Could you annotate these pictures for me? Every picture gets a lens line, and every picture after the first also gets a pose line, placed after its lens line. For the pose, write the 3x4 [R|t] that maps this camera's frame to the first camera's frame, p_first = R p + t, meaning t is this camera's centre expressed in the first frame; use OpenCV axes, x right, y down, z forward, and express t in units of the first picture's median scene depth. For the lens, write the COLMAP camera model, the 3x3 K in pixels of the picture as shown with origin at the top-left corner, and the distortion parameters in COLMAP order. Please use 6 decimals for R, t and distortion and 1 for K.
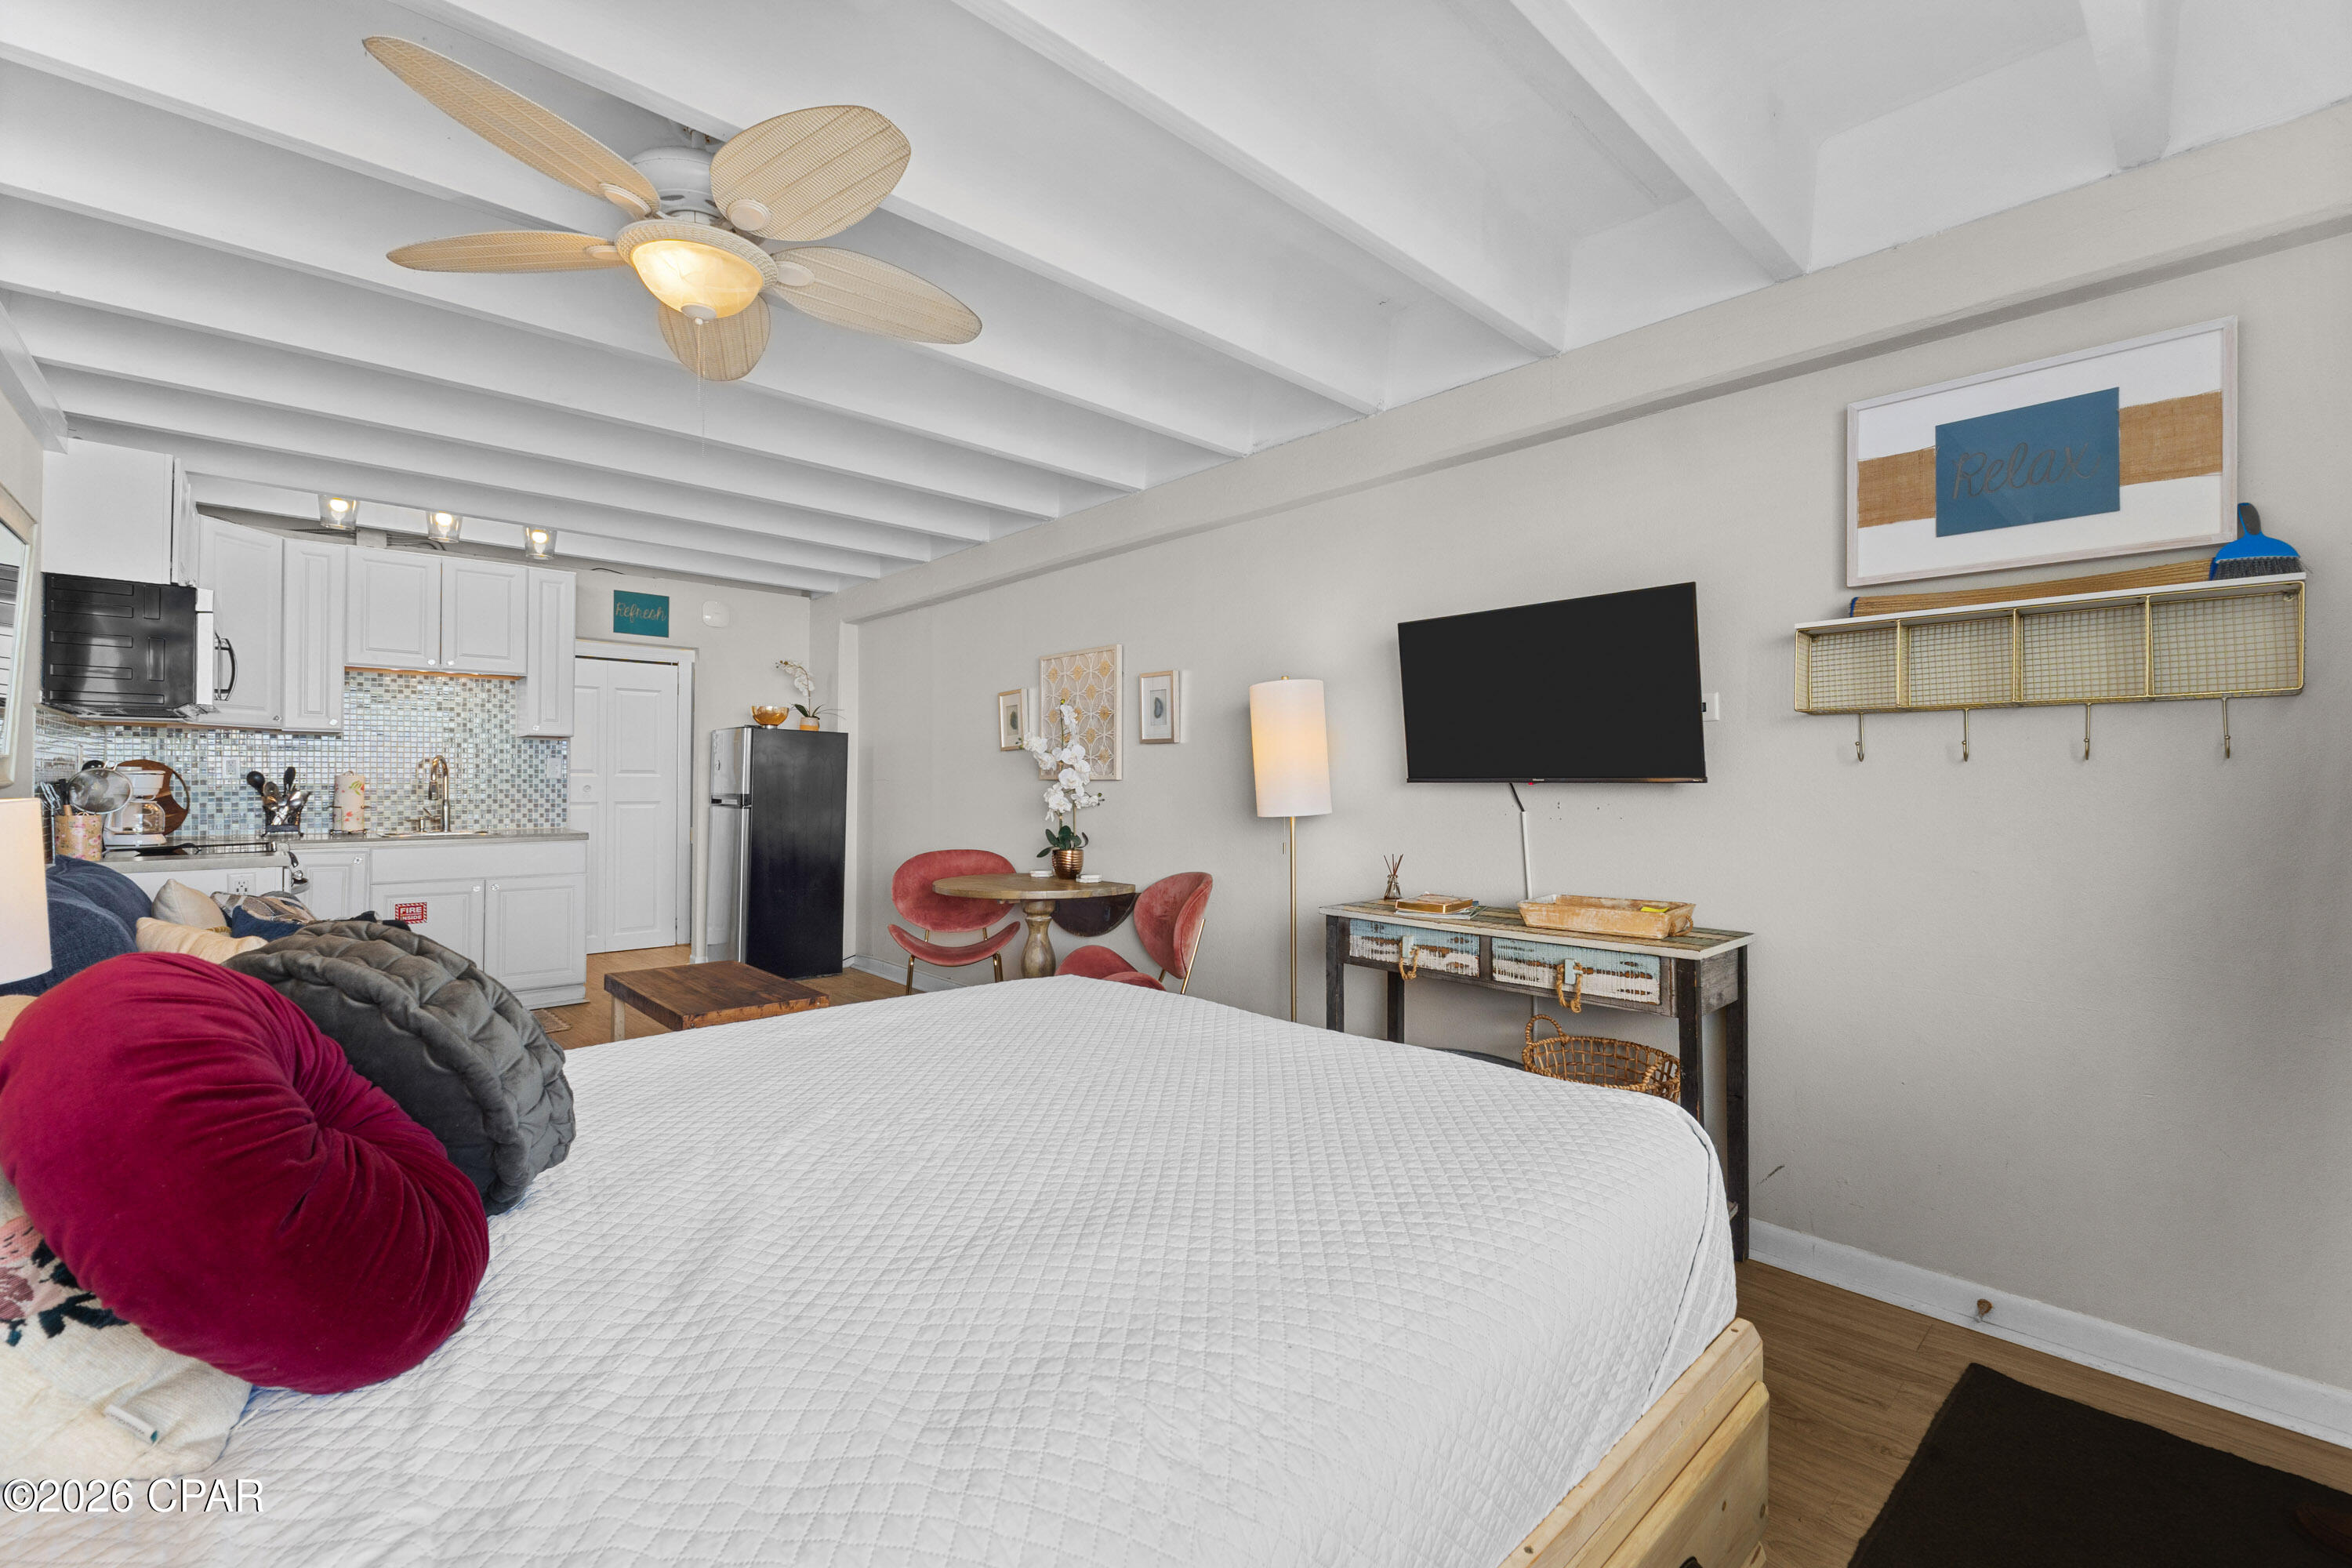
lens RADIAL K [[985.9, 0, 1175.5], [0, 985.9, 781.1], [0, 0, 1]] dist [-0.010222, 0.001590]
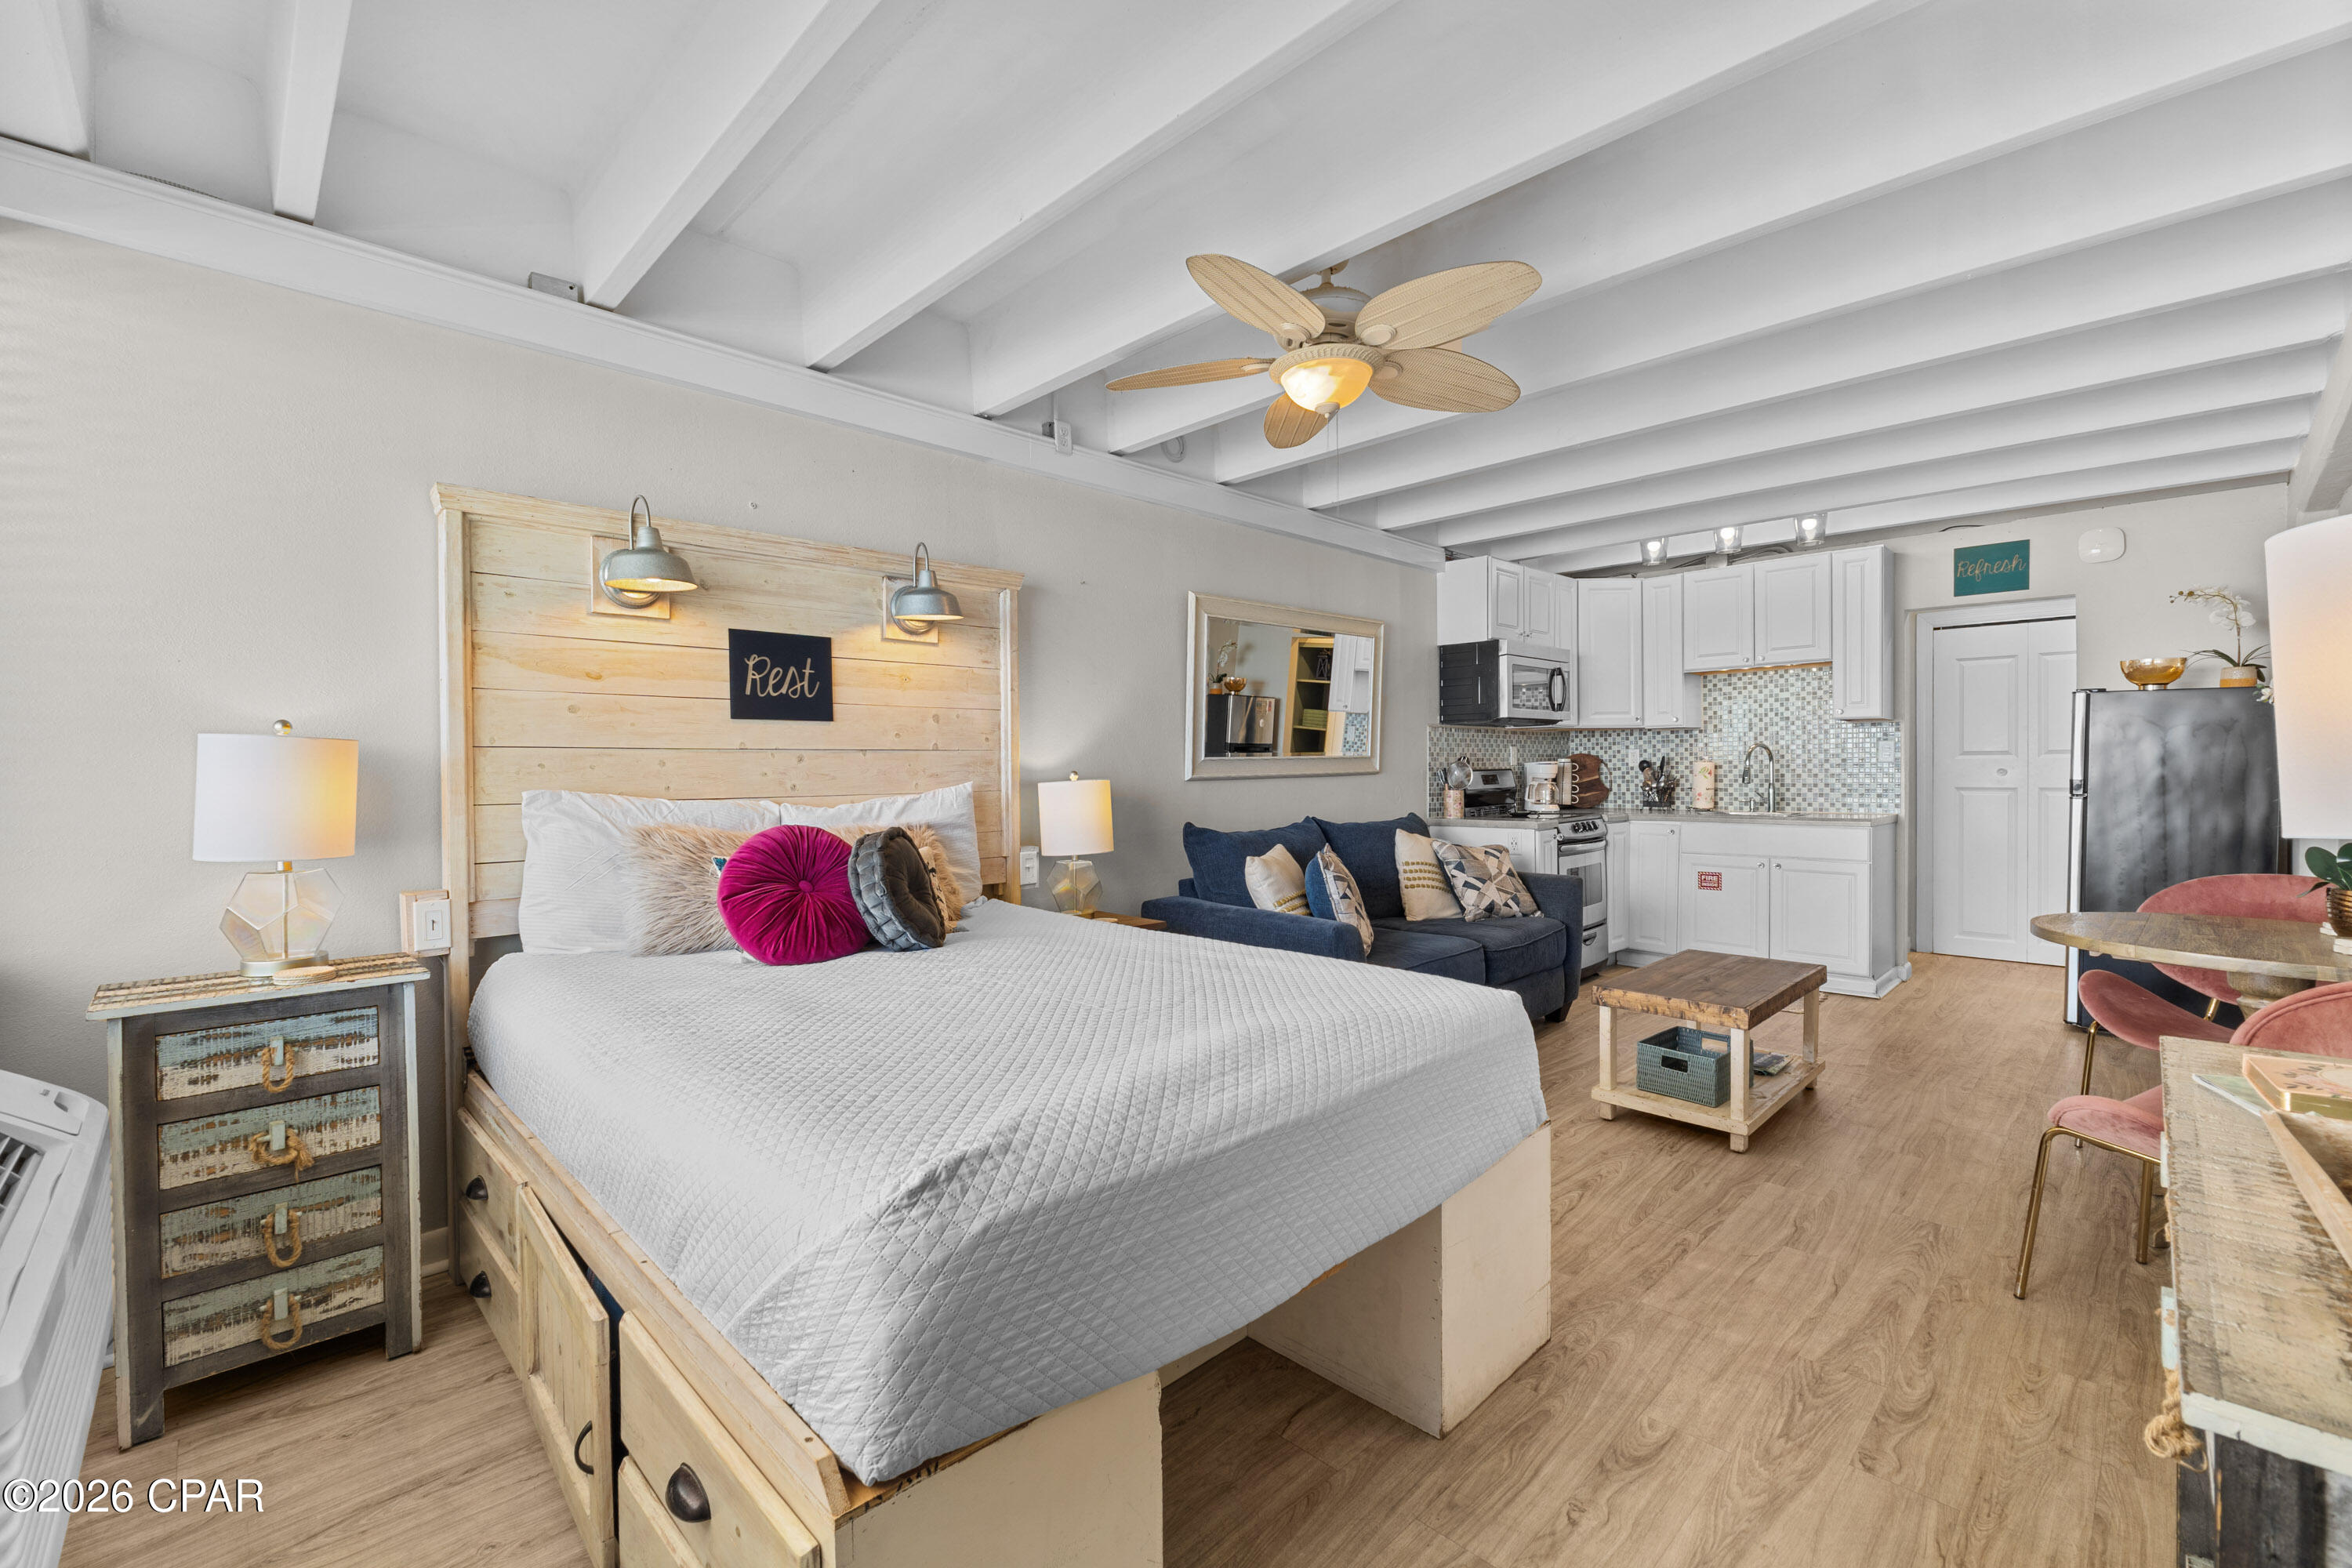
lens RADIAL K [[985.9, 0, 1184.0], [0, 985.9, 772.1], [0, 0, 1]] dist [-0.010222, 0.001590]
pose [[0.015921, 0.001284, -0.999872, 0.332291], [0.011105, 0.999937, 0.001461, -0.002426], [0.999812, -0.011127, 0.015905, 0.324971]]
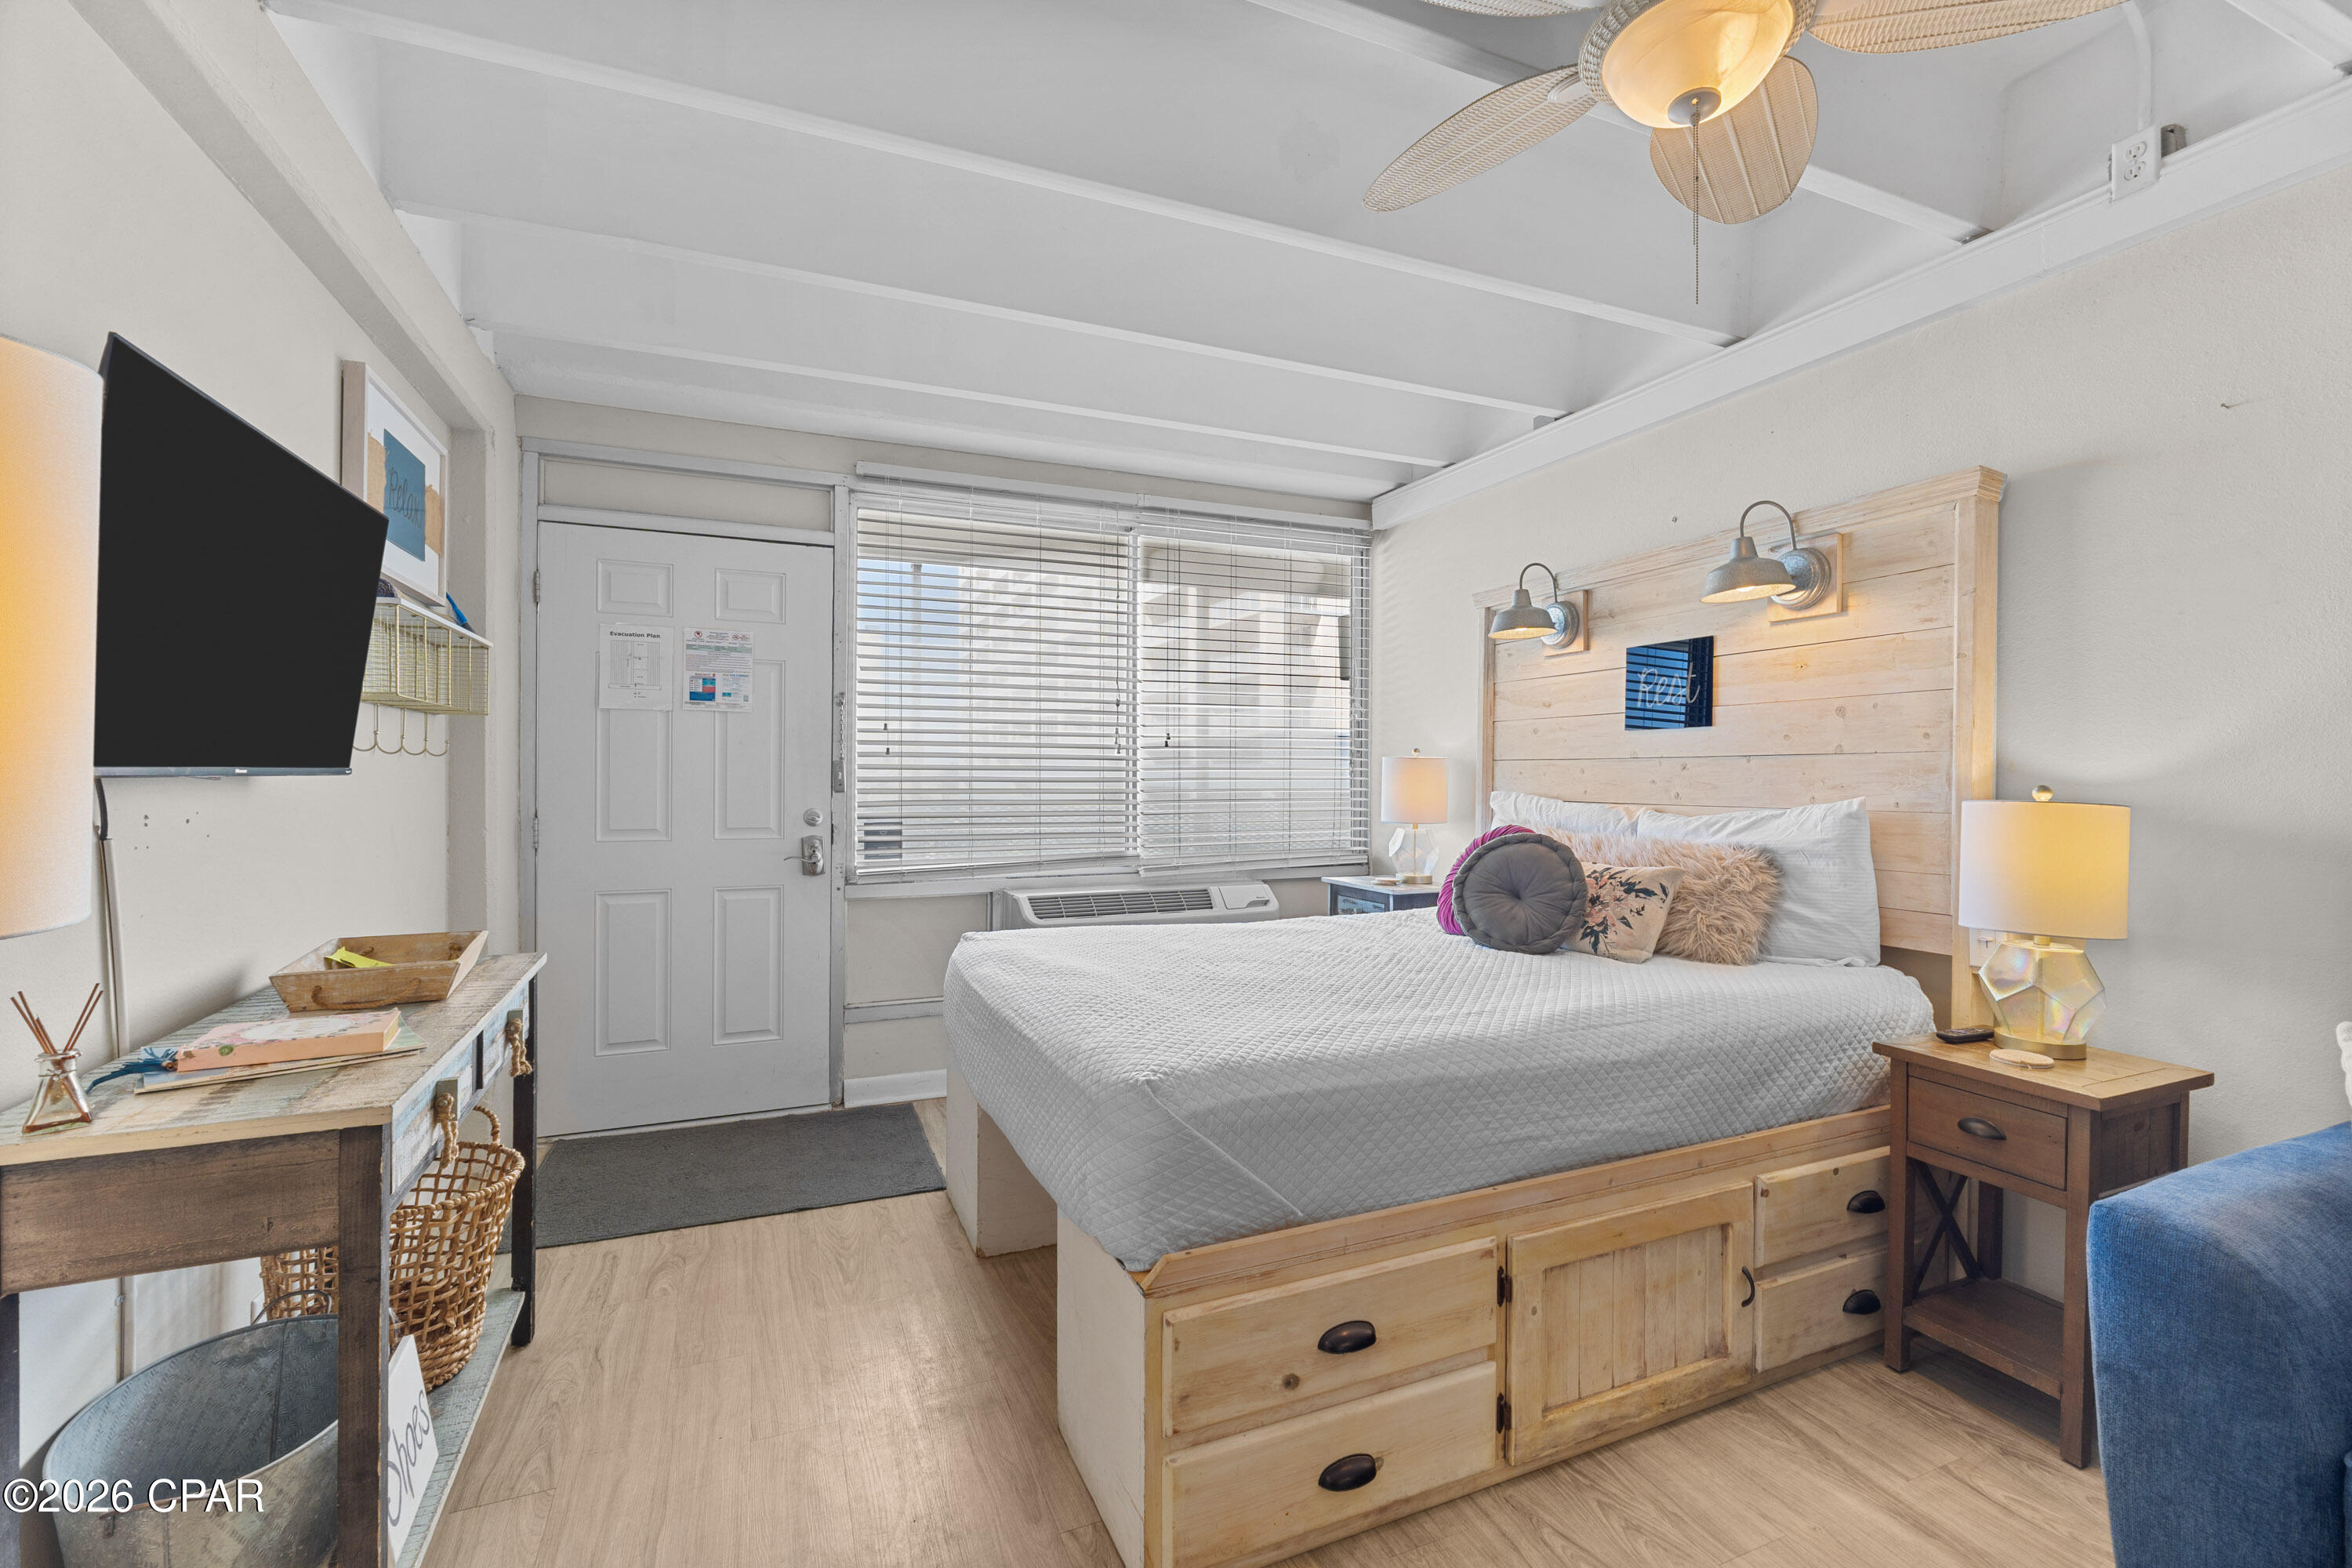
lens RADIAL K [[985.9, 0, 1170.4], [0, 985.9, 776.6], [0, 0, 1]] dist [-0.010222, 0.001590]
pose [[-0.935736, -0.000437, 0.352700, -0.155727], [0.000485, 0.999997, 0.002525, -0.007754], [-0.352700, 0.002533, -0.935733, 0.726245]]
